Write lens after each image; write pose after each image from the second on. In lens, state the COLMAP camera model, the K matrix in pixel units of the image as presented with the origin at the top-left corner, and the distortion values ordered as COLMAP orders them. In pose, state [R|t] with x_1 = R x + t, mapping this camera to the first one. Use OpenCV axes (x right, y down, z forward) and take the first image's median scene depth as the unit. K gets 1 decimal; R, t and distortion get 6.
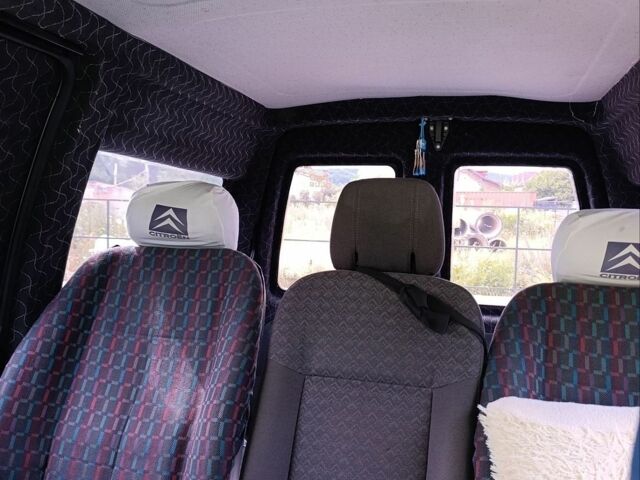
lens RADIAL K [[582.5, 0, 325.3], [0, 582.5, 242.2], [0, 0, 1]] dist [0.073386, -0.144740]
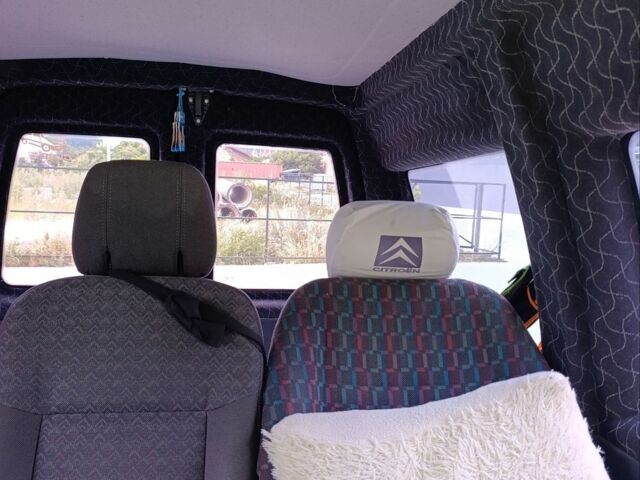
lens RADIAL K [[582.5, 0, 325.3], [0, 582.5, 242.2], [0, 0, 1]] dist [0.073386, -0.144740]
pose [[0.913755, -0.024698, 0.405514, -0.001555], [0.003245, 0.998562, 0.053506, -0.040794], [-0.406253, -0.047575, 0.912521, 0.141315]]
